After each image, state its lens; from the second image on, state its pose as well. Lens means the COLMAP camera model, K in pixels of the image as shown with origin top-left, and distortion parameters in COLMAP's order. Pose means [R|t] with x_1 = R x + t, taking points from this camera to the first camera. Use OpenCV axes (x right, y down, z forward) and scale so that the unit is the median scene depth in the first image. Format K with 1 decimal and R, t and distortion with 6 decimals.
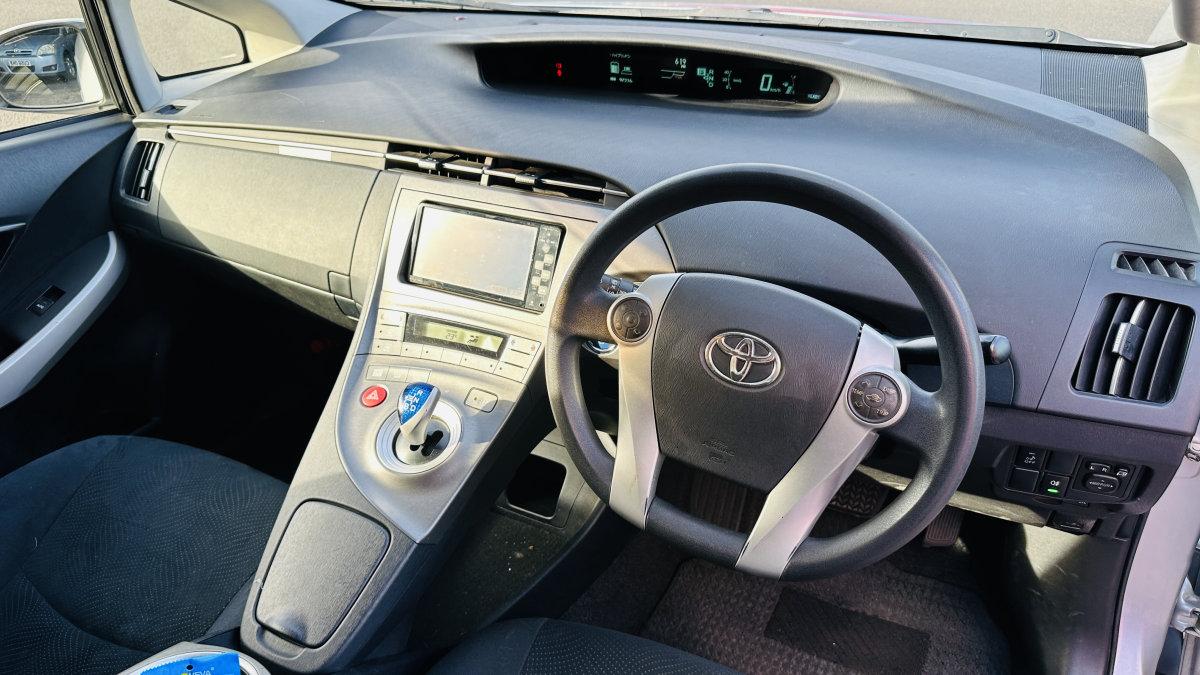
lens RADIAL K [[846.3, 0, 597.4], [0, 846.3, 334.8], [0, 0, 1]] dist [0.062362, -0.084292]
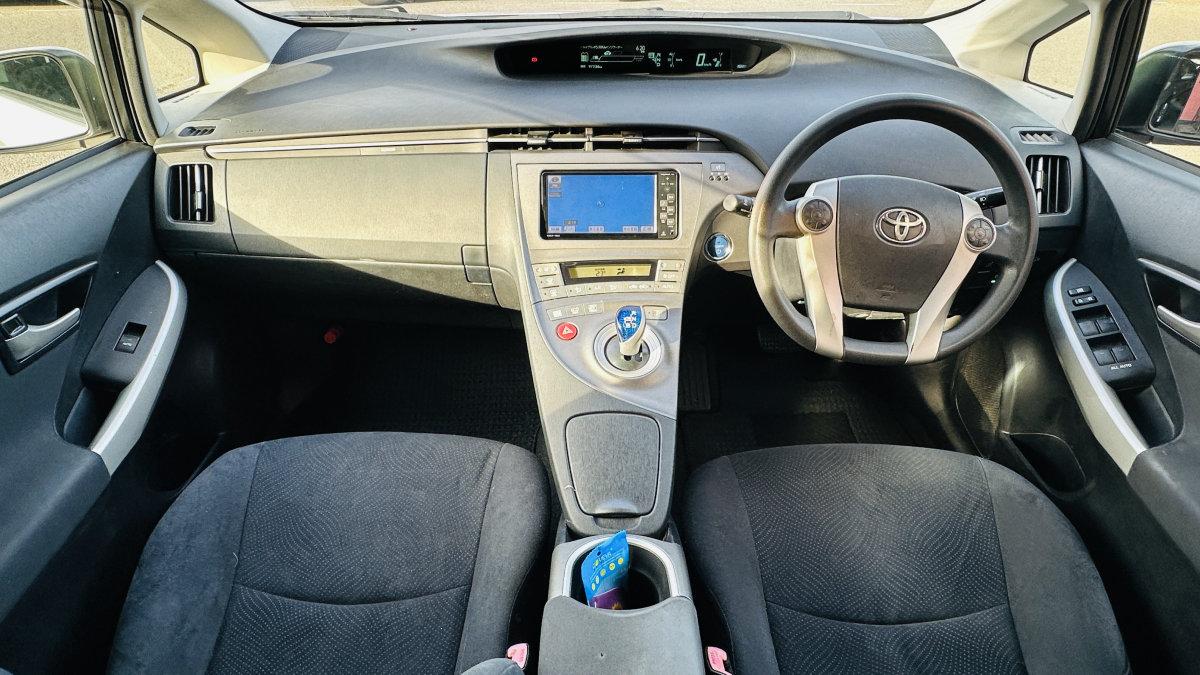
lens RADIAL K [[663.8, 0, 592.4], [0, 663.8, 340.8], [0, 0, 1]] dist [-0.005123, 0.003056]
pose [[0.888743, -0.235023, 0.393573, -0.546057], [0.207321, 0.971821, 0.112164, -0.012489], [-0.408844, -0.018089, 0.912425, 0.097230]]
